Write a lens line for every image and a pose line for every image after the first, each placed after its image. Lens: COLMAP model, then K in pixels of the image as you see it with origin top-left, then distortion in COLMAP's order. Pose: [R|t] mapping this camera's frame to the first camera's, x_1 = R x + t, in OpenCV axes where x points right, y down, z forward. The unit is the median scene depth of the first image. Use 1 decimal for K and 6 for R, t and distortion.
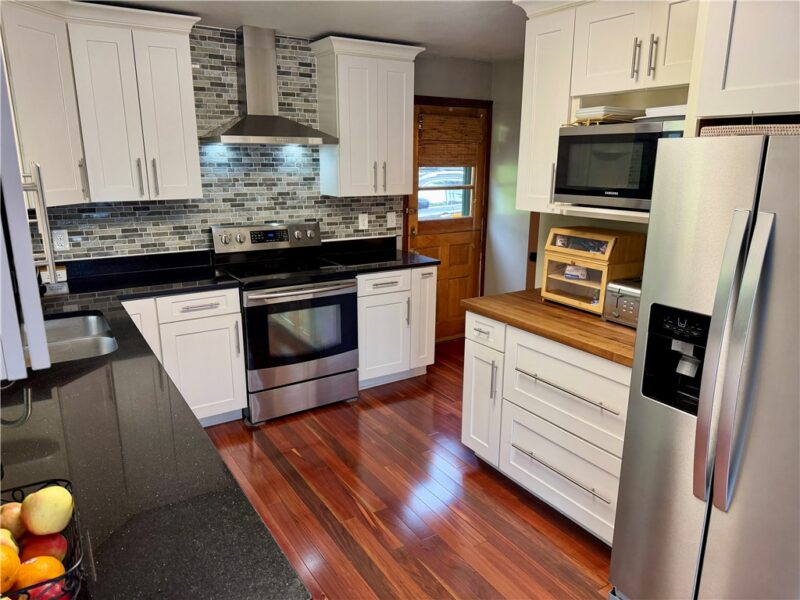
lens RADIAL K [[557.2, 0, 400.0], [0, 557.2, 300.0], [0, 0, 1]] dist [0.129830, -0.250941]
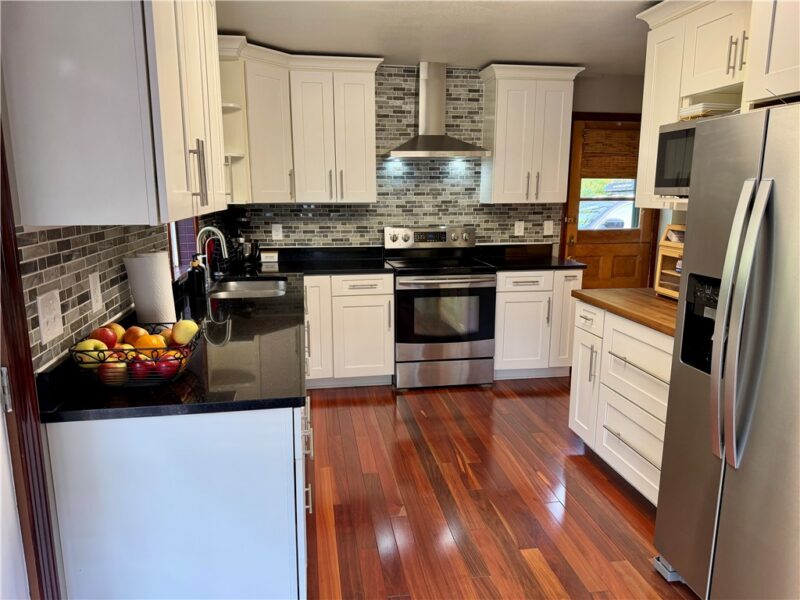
lens RADIAL K [[565.0, 0, 400.0], [0, 565.0, 300.0], [0, 0, 1]] dist [0.135785, -0.194736]
pose [[0.919627, 0.068794, -0.386721, 0.187673], [-0.092473, 0.994789, -0.042939, 0.079077], [0.381751, 0.075249, 0.921197, -0.114694]]
